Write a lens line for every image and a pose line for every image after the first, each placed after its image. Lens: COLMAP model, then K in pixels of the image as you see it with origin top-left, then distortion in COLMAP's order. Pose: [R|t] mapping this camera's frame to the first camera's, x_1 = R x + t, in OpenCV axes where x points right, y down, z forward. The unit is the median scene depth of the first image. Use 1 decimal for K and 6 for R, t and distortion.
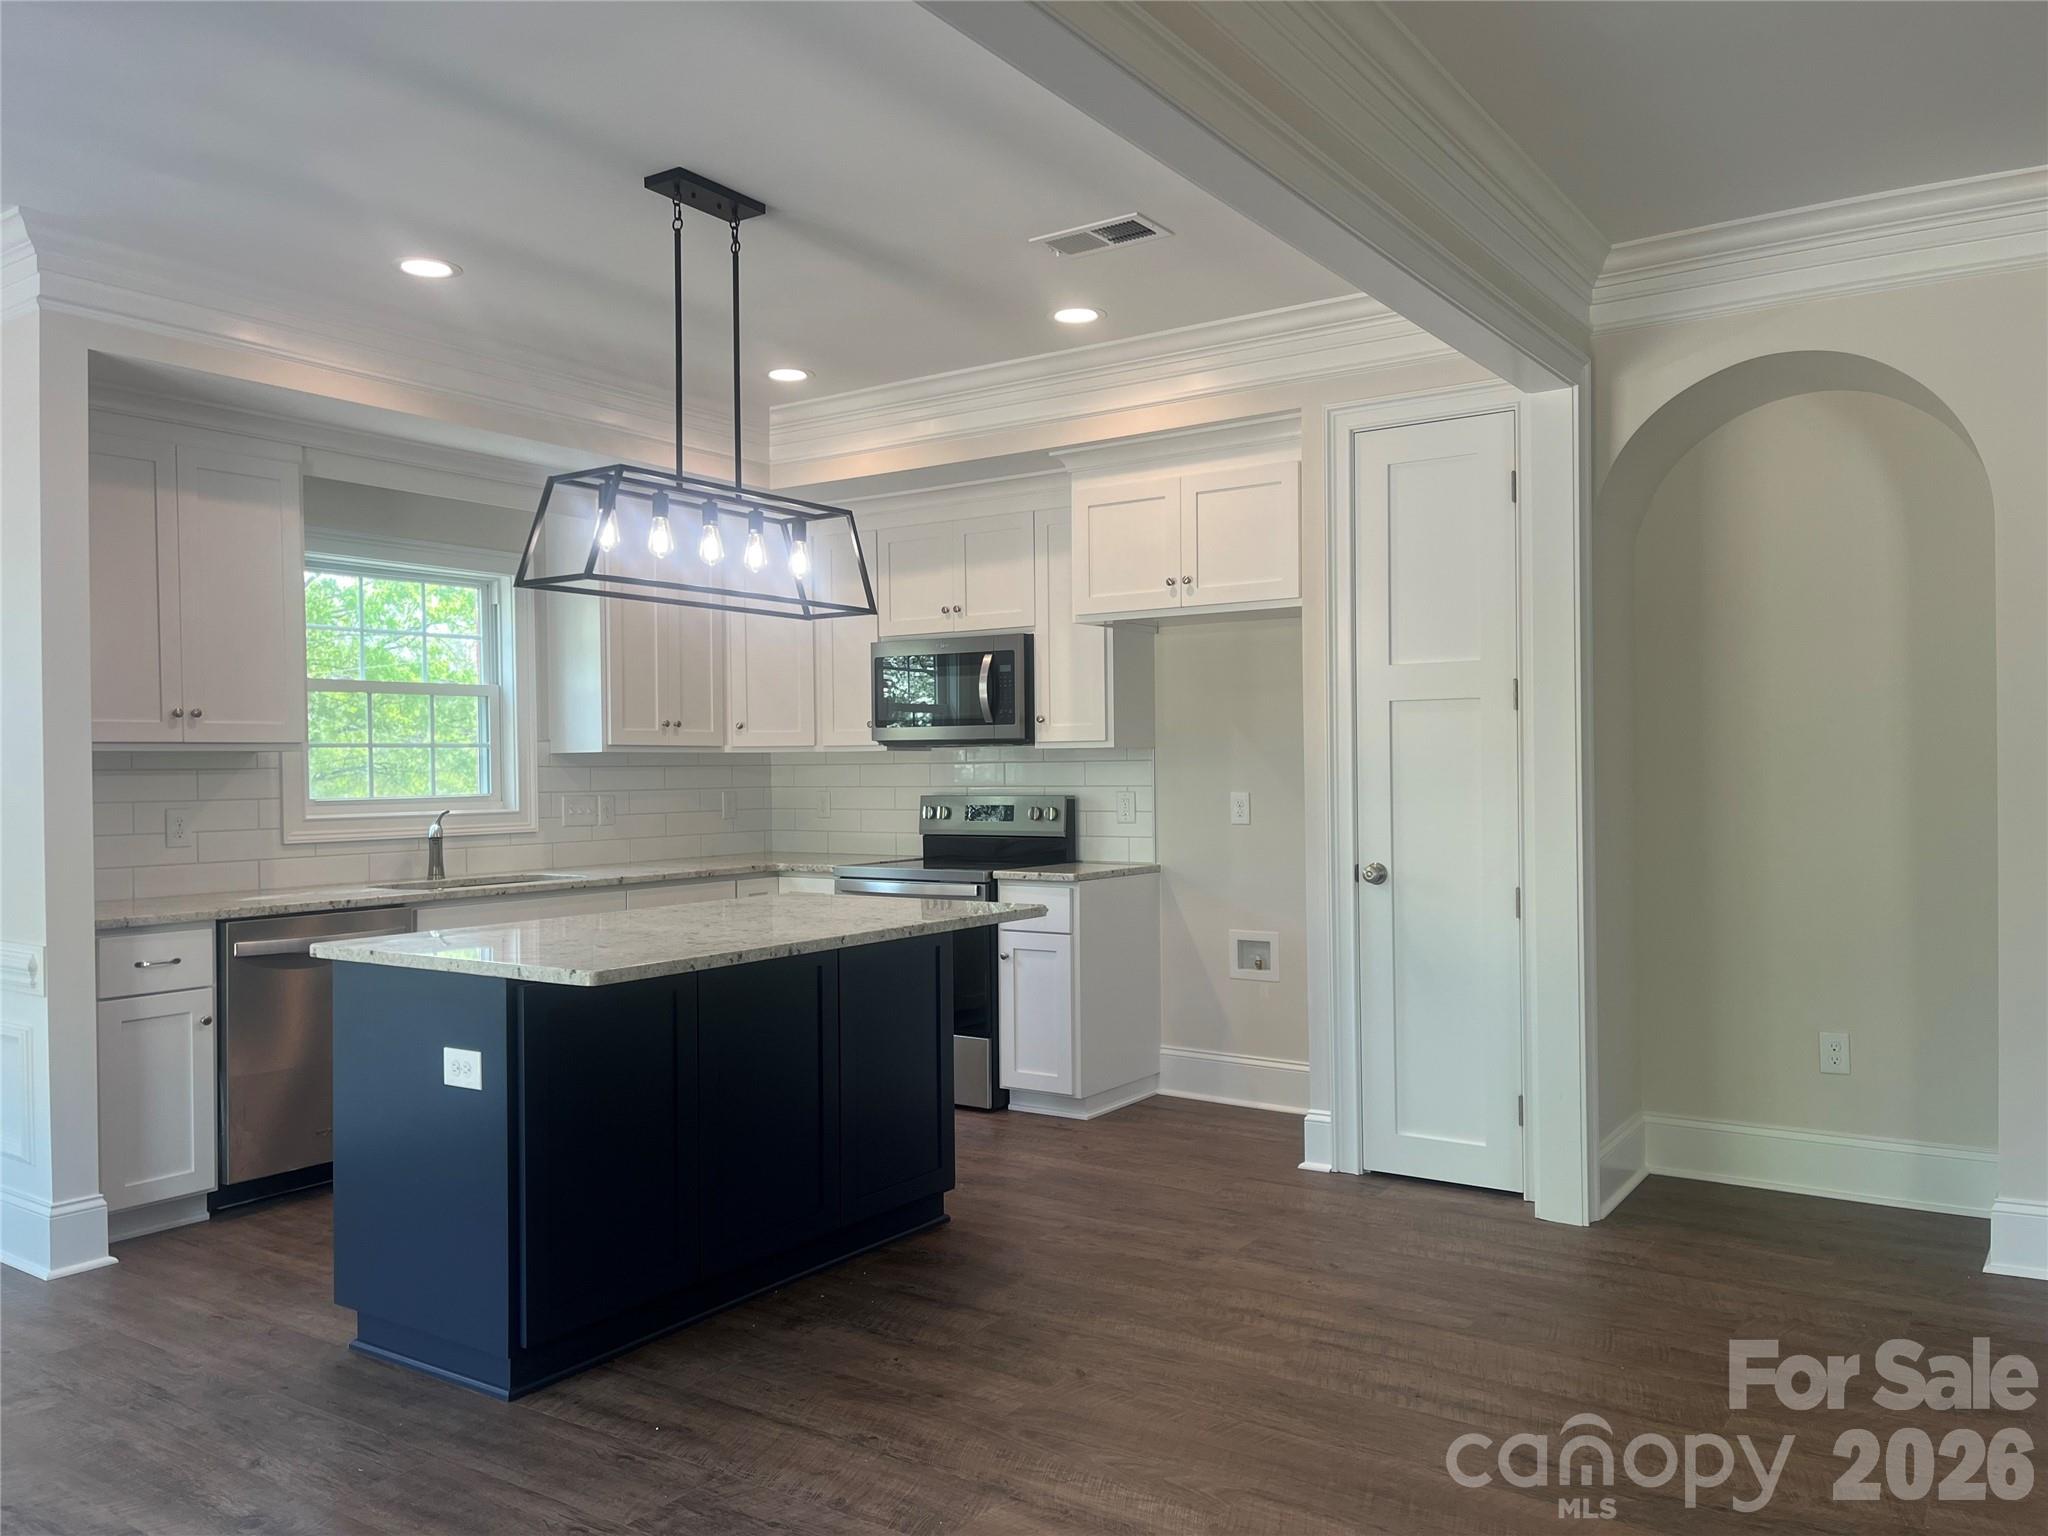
lens RADIAL K [[1548.4, 0, 1027.6], [0, 1548.4, 777.7], [0, 0, 1]] dist [0.052375, -0.063785]
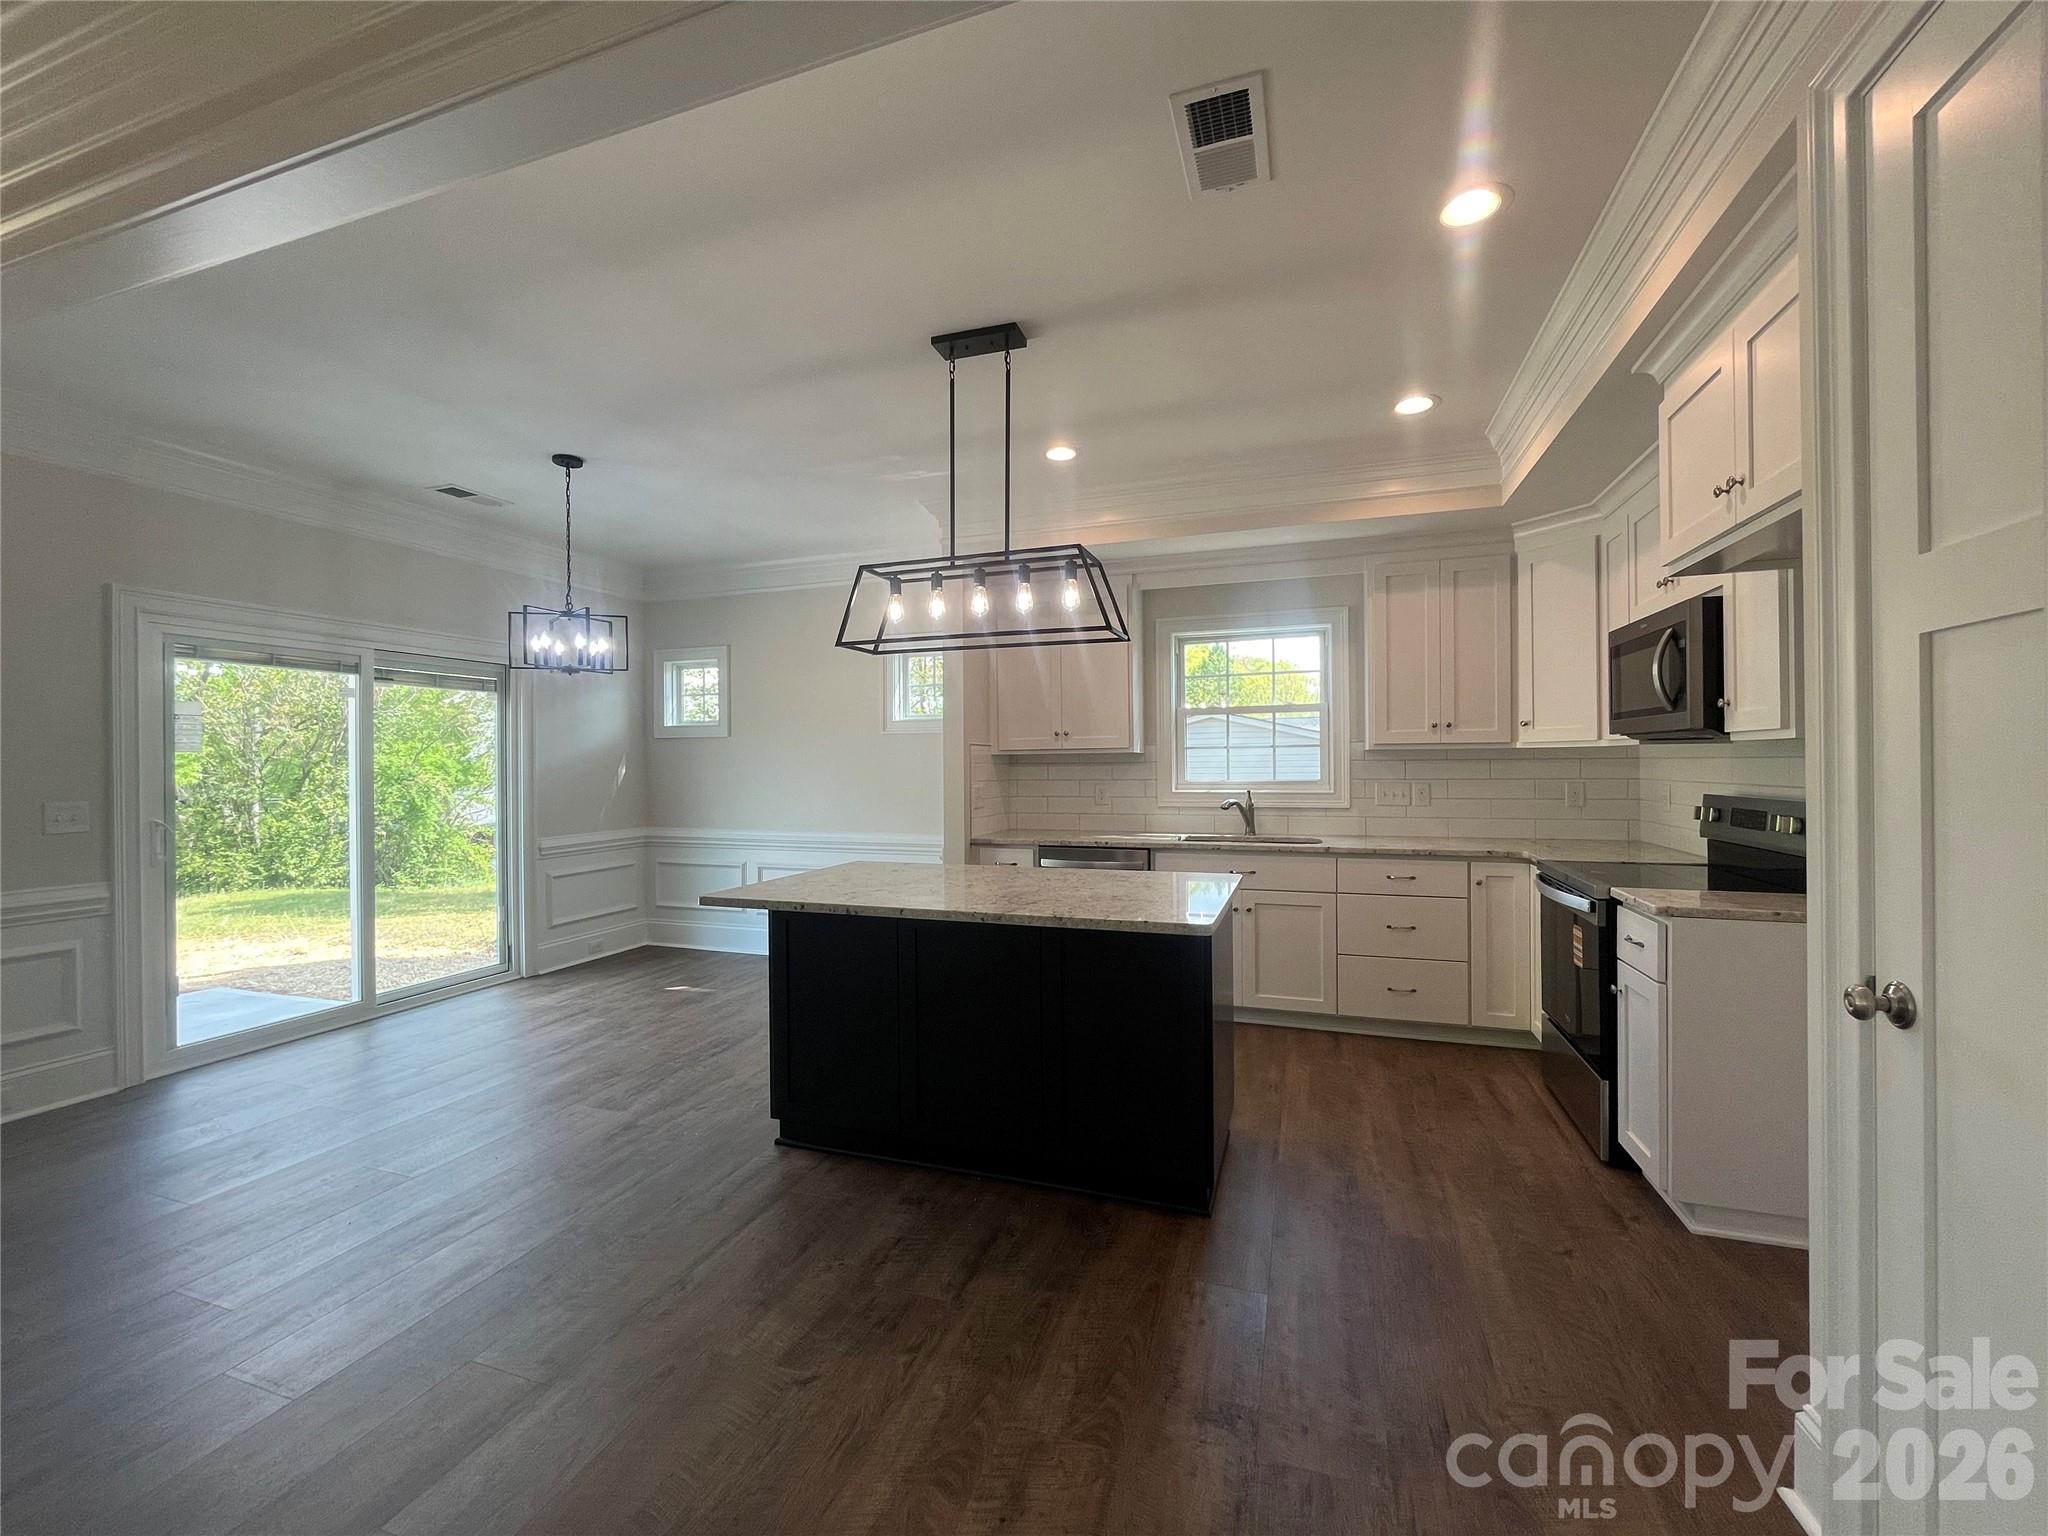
lens RADIAL K [[830.1, 0, 1025.0], [0, 830.1, 762.2], [0, 0, 1]] dist [-0.002333, 0.000369]
pose [[0.259817, 0.006465, -0.965636, 0.407198], [-0.000909, 0.999979, 0.006450, -0.013006], [0.965657, -0.000798, 0.259817, 0.697210]]
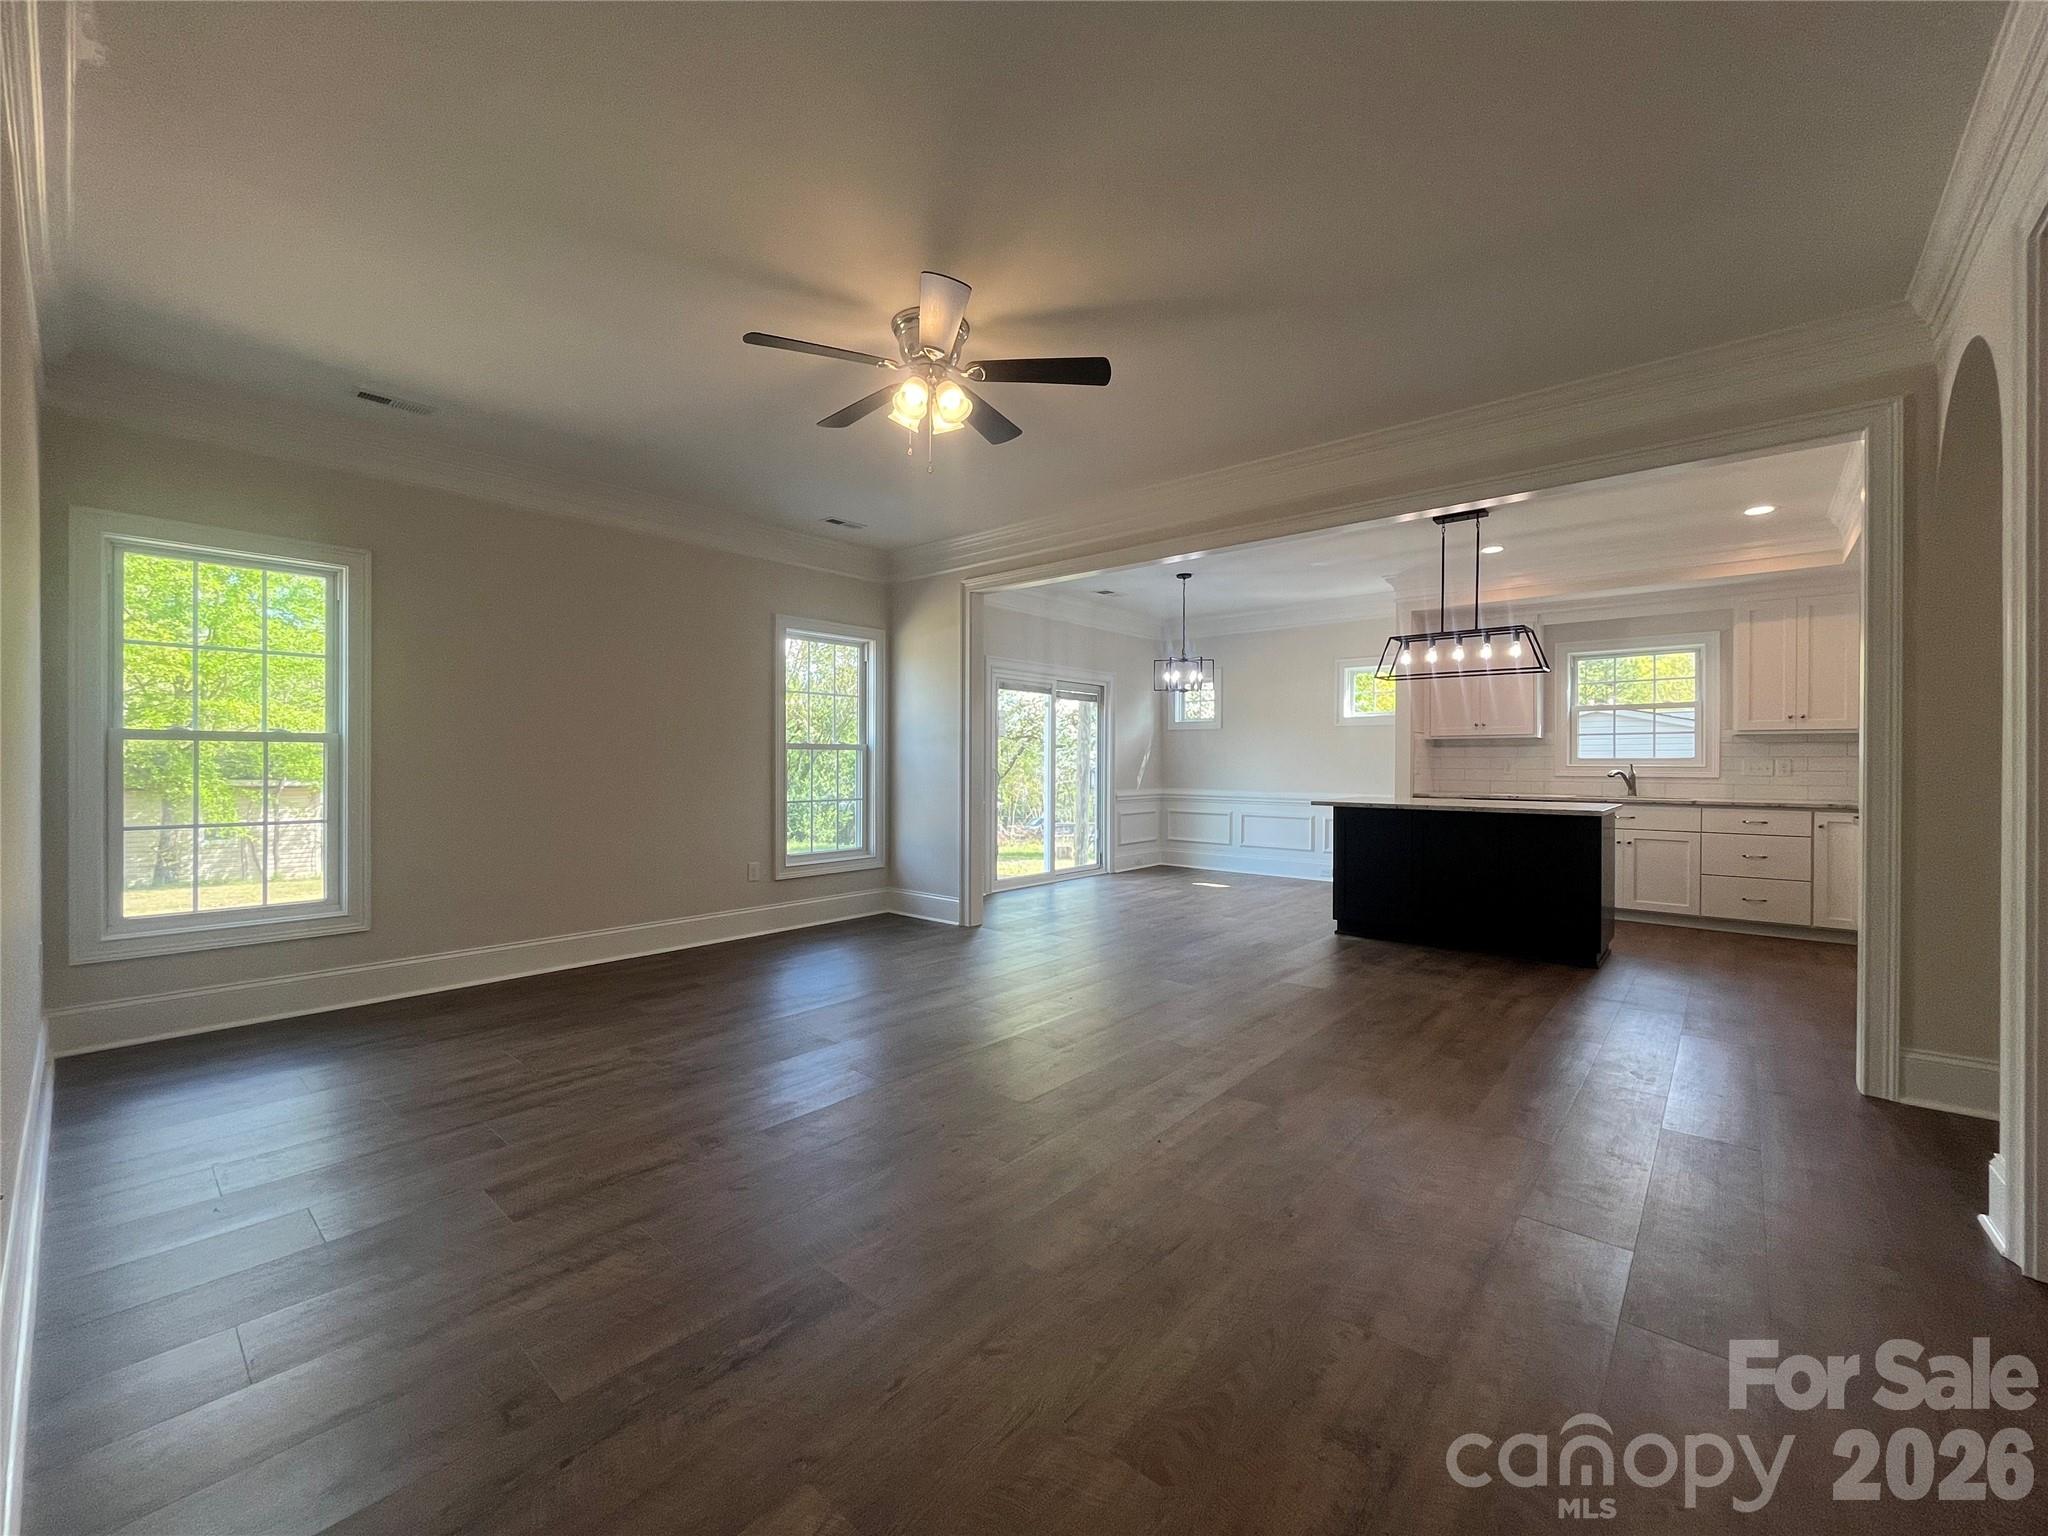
lens RADIAL K [[830.1, 0, 1019.5], [0, 830.1, 766.9], [0, 0, 1]] dist [-0.002333, 0.000369]
pose [[-0.121290, 0.016239, -0.992484, 1.011703], [-0.008054, 0.999817, 0.017343, 0.014779], [0.992584, 0.010097, -0.121137, 0.369801]]
